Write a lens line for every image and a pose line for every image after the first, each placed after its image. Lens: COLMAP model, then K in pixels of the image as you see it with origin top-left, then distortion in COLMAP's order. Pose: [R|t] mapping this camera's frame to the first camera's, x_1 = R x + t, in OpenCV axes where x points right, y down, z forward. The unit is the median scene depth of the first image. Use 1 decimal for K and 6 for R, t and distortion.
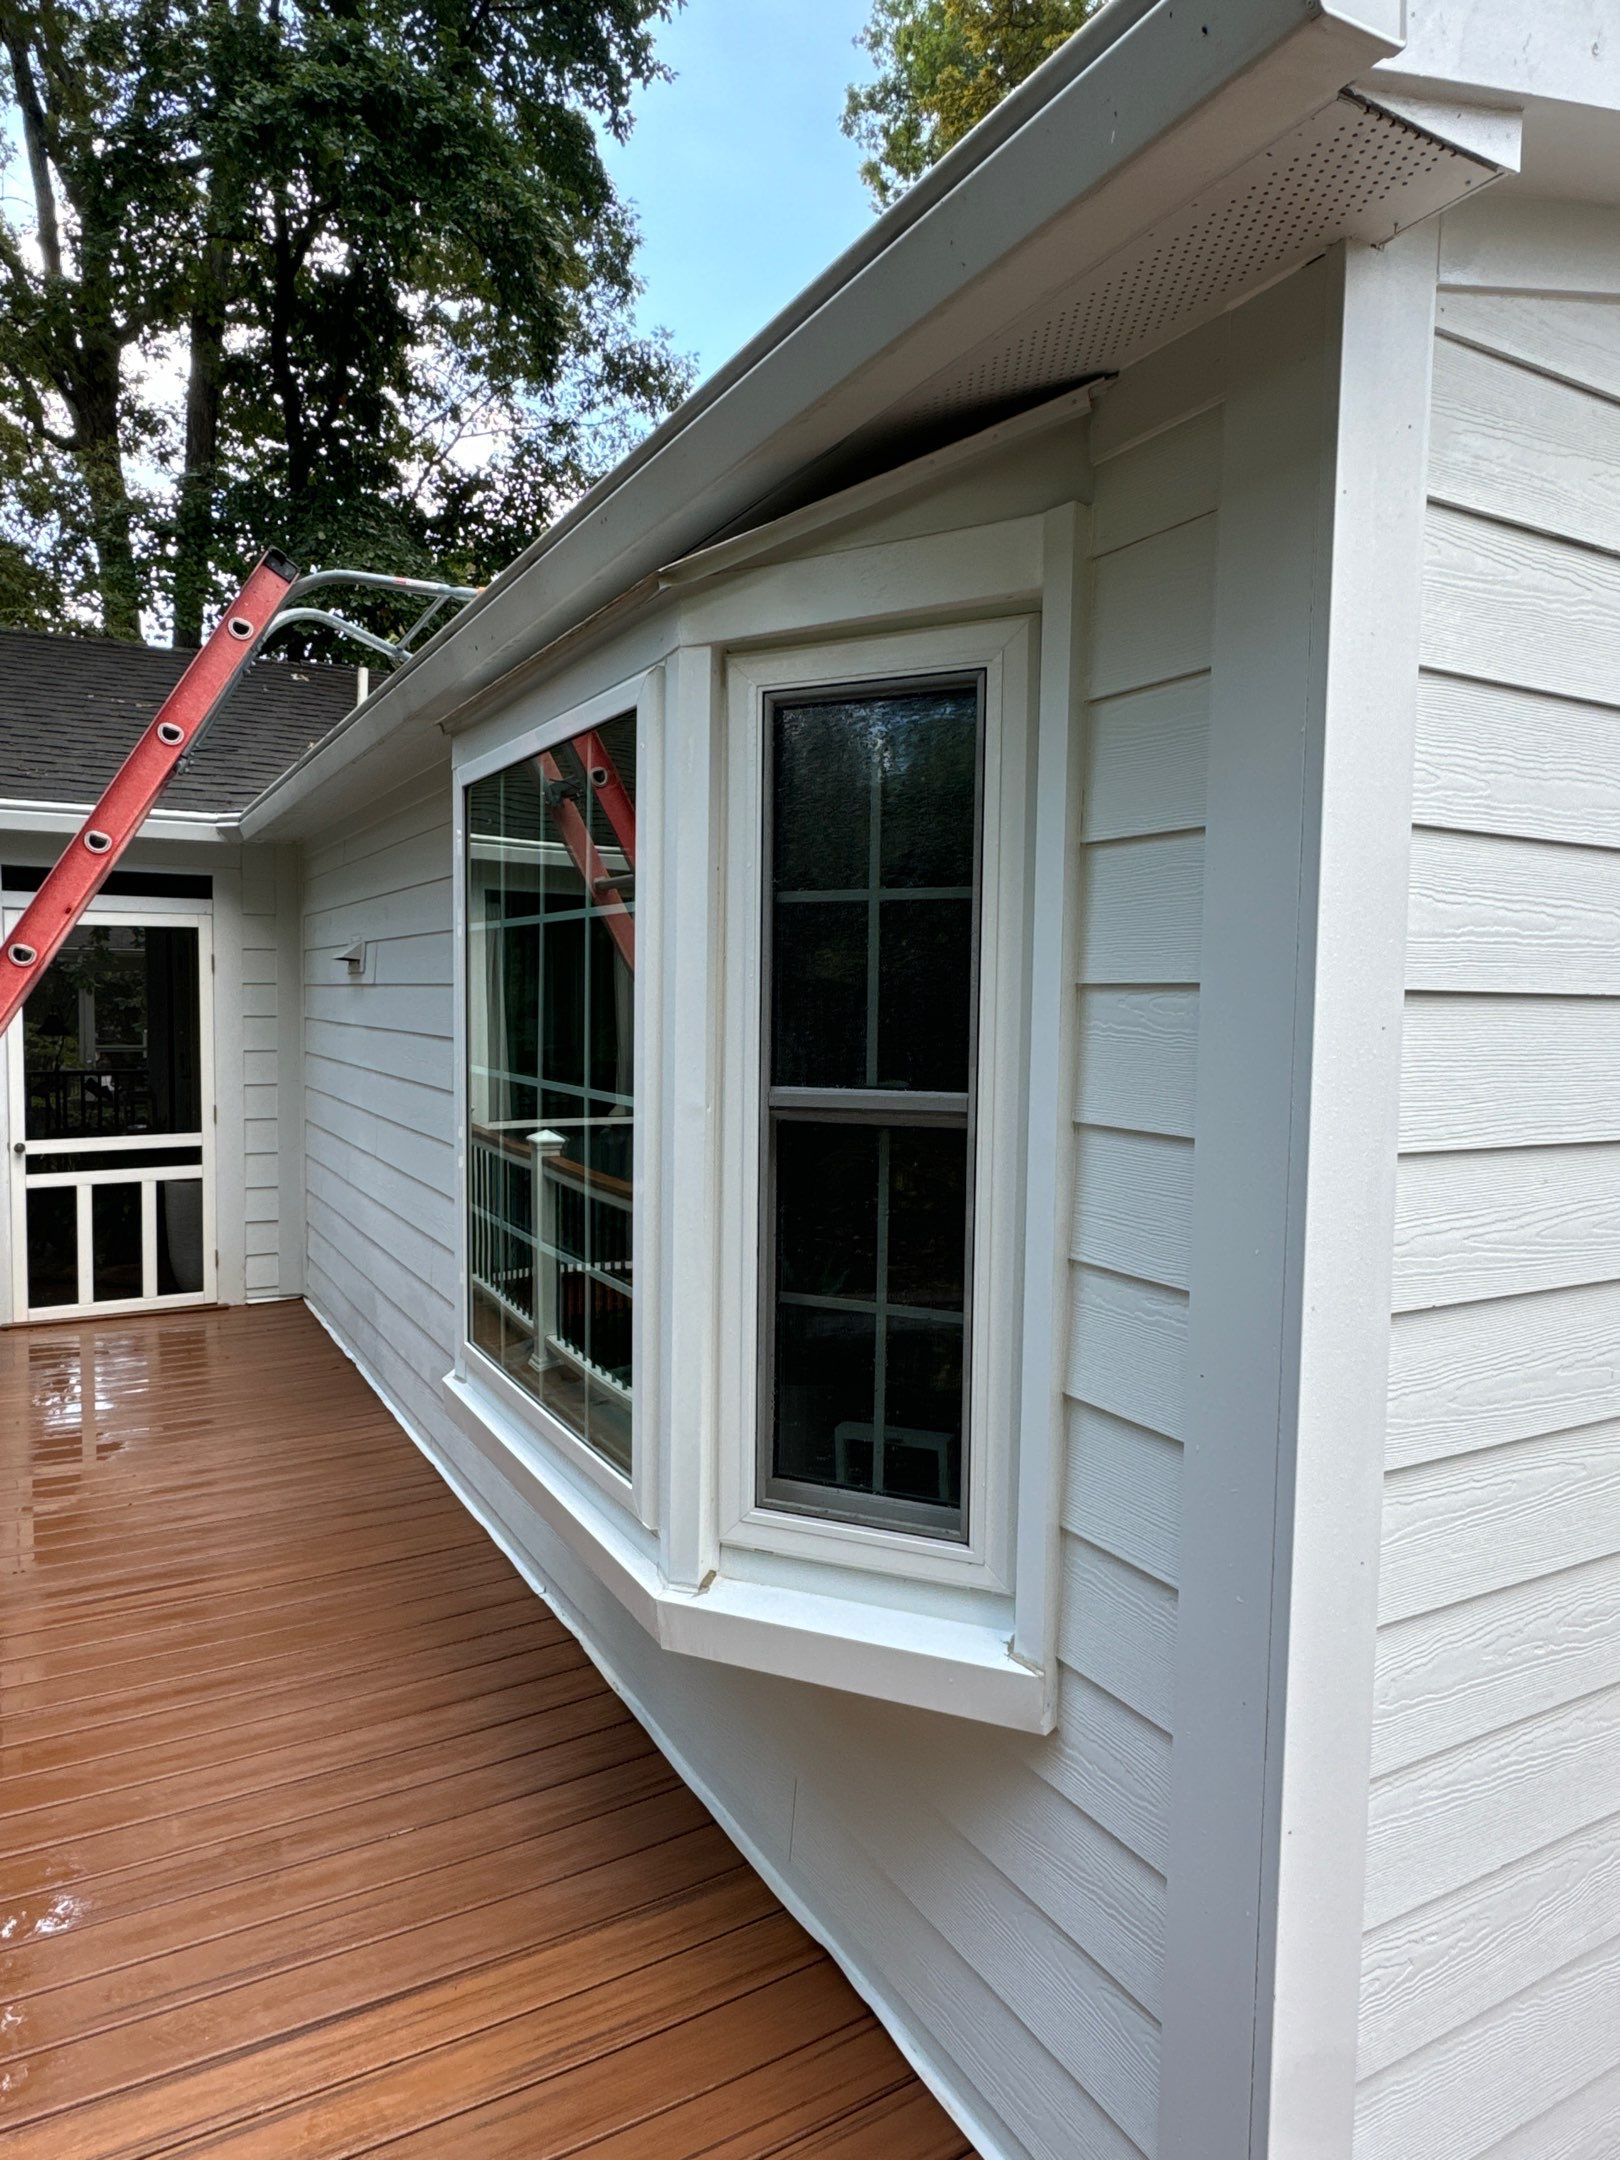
lens RADIAL K [[1358.2, 0, 818.6], [0, 1358.2, 1082.1], [0, 0, 1]] dist [0.004684, 0.006200]
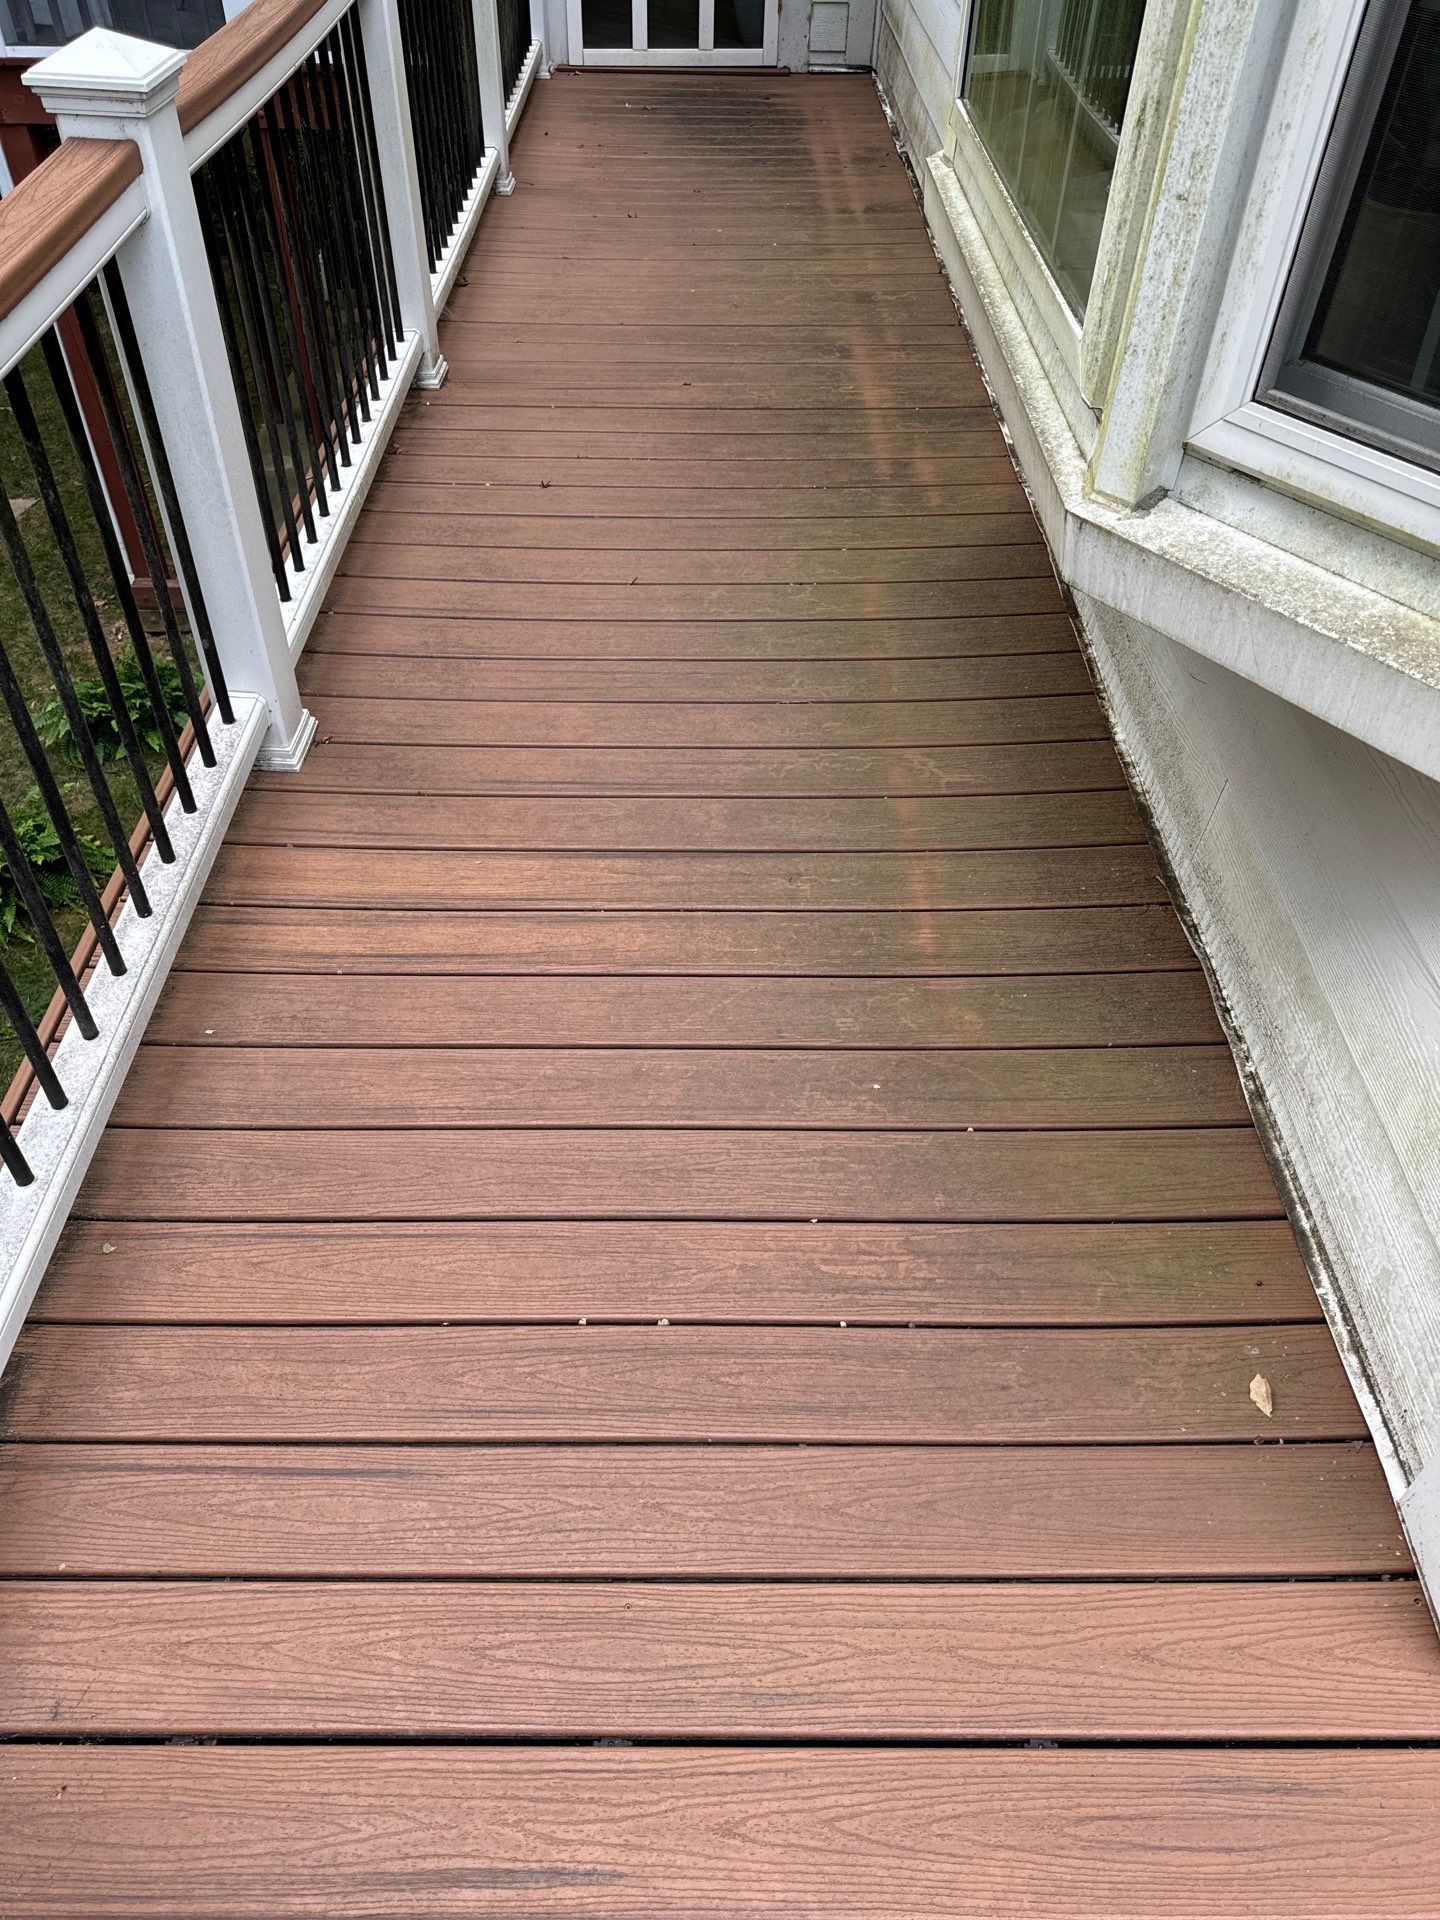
lens RADIAL K [[1375.1, 0, 715.8], [0, 1375.1, 973.7], [0, 0, 1]] dist [0.028897, -0.045390]
pose [[0.874227, 0.338022, -0.348522, 0.042627], [-0.032625, 0.757114, 0.652468, 0.100518], [0.484419, -0.559035, 0.672918, 0.290658]]
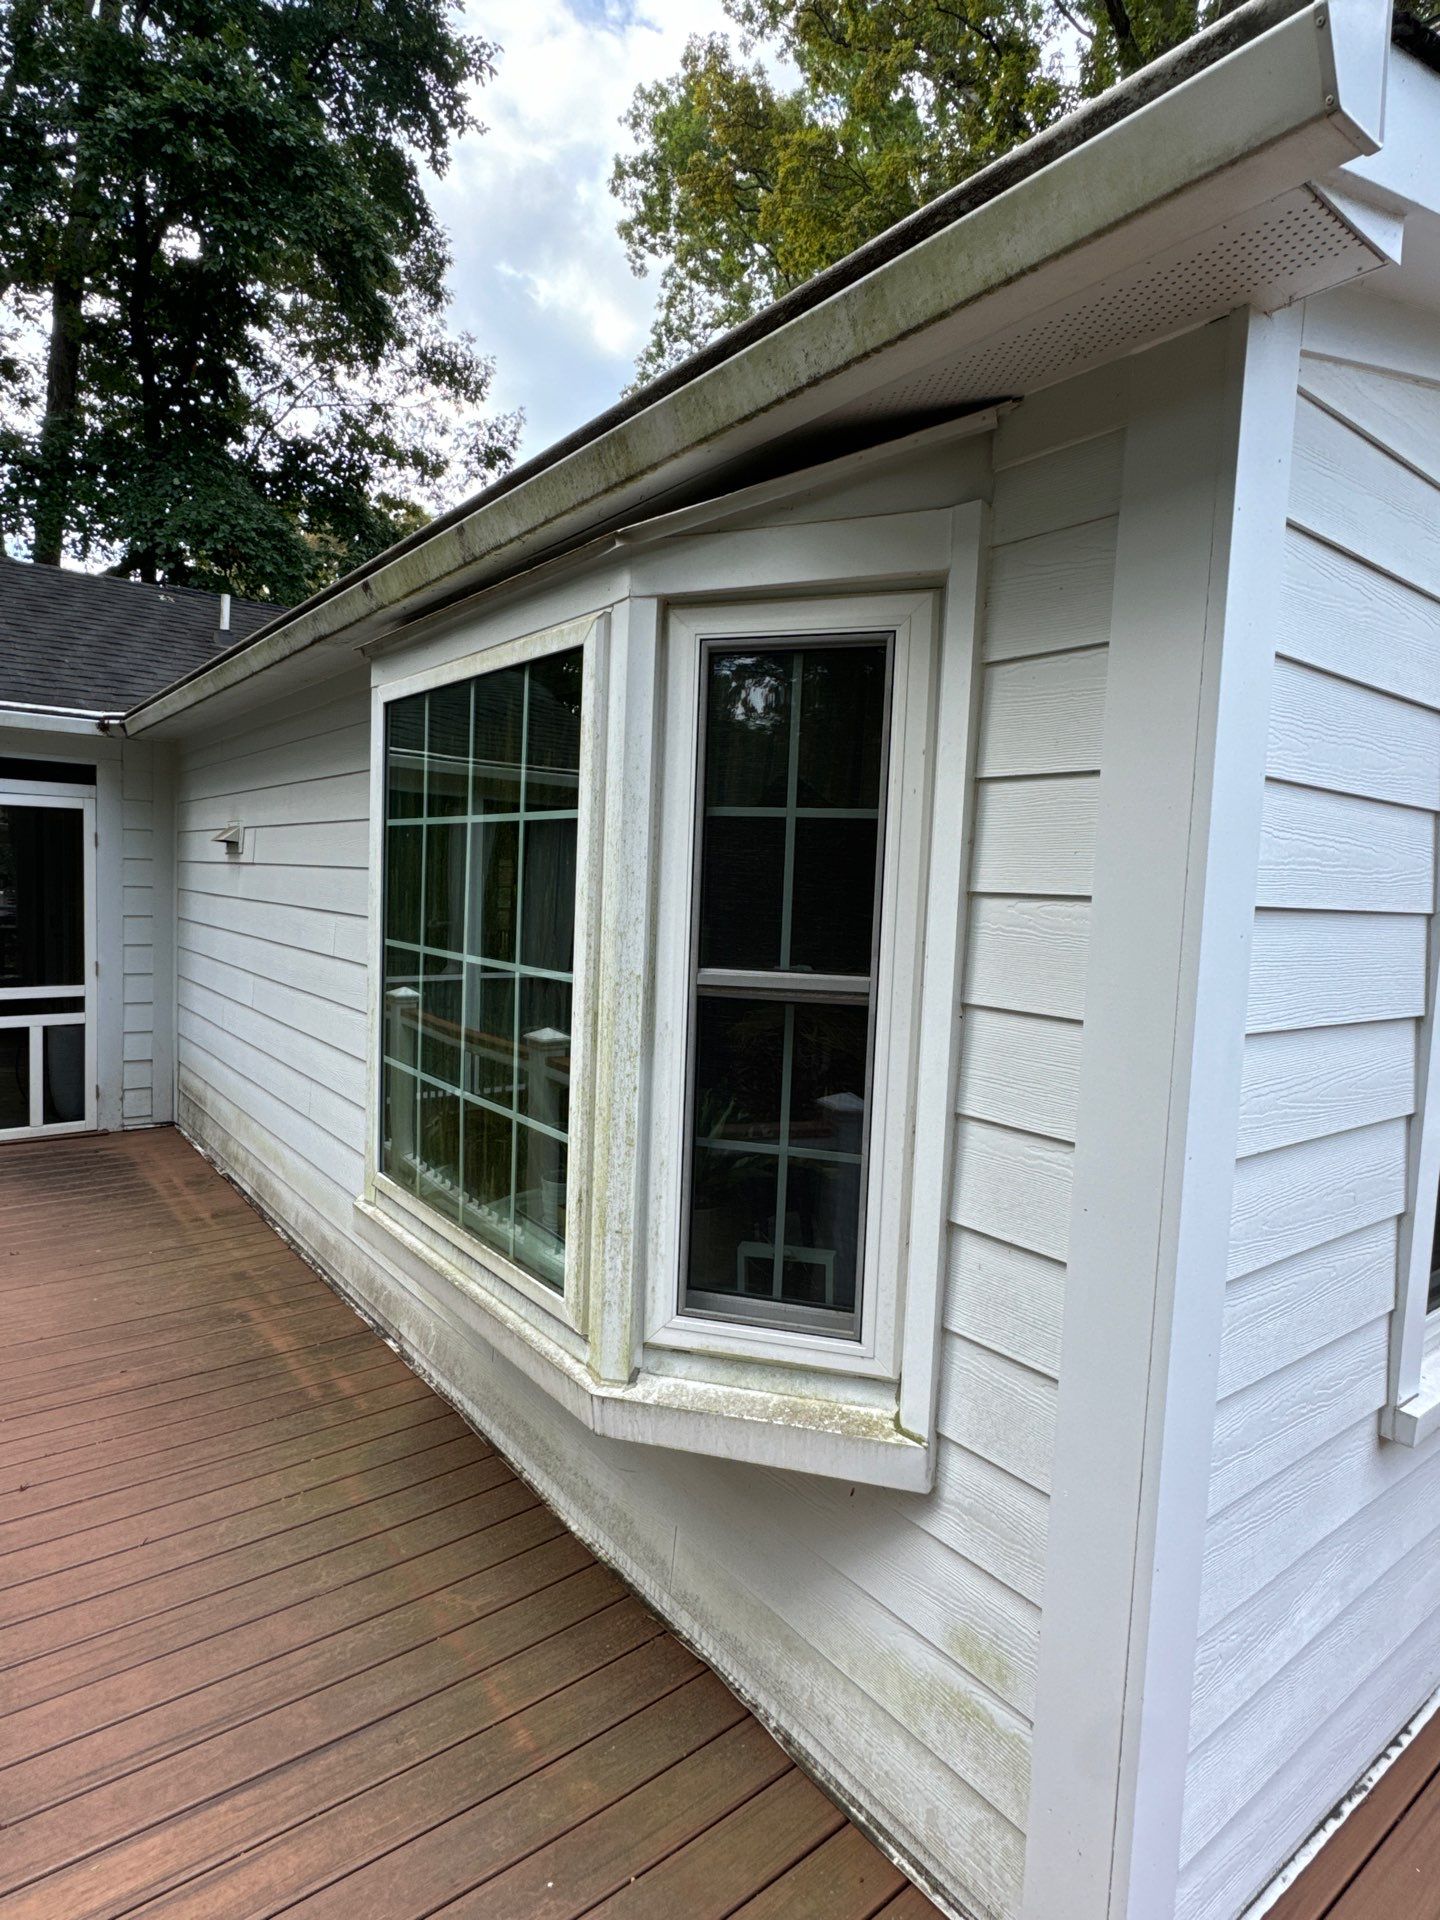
lens RADIAL K [[1053.6, 0, 727.4], [0, 1053.6, 960.5], [0, 0, 1]] dist [0.005359, -0.000229]
pose [[0.988889, 0.012298, 0.148146, -0.132573], [-0.014562, 0.999793, 0.014202, -0.015584], [-0.147941, -0.016202, 0.988863, 0.063429]]
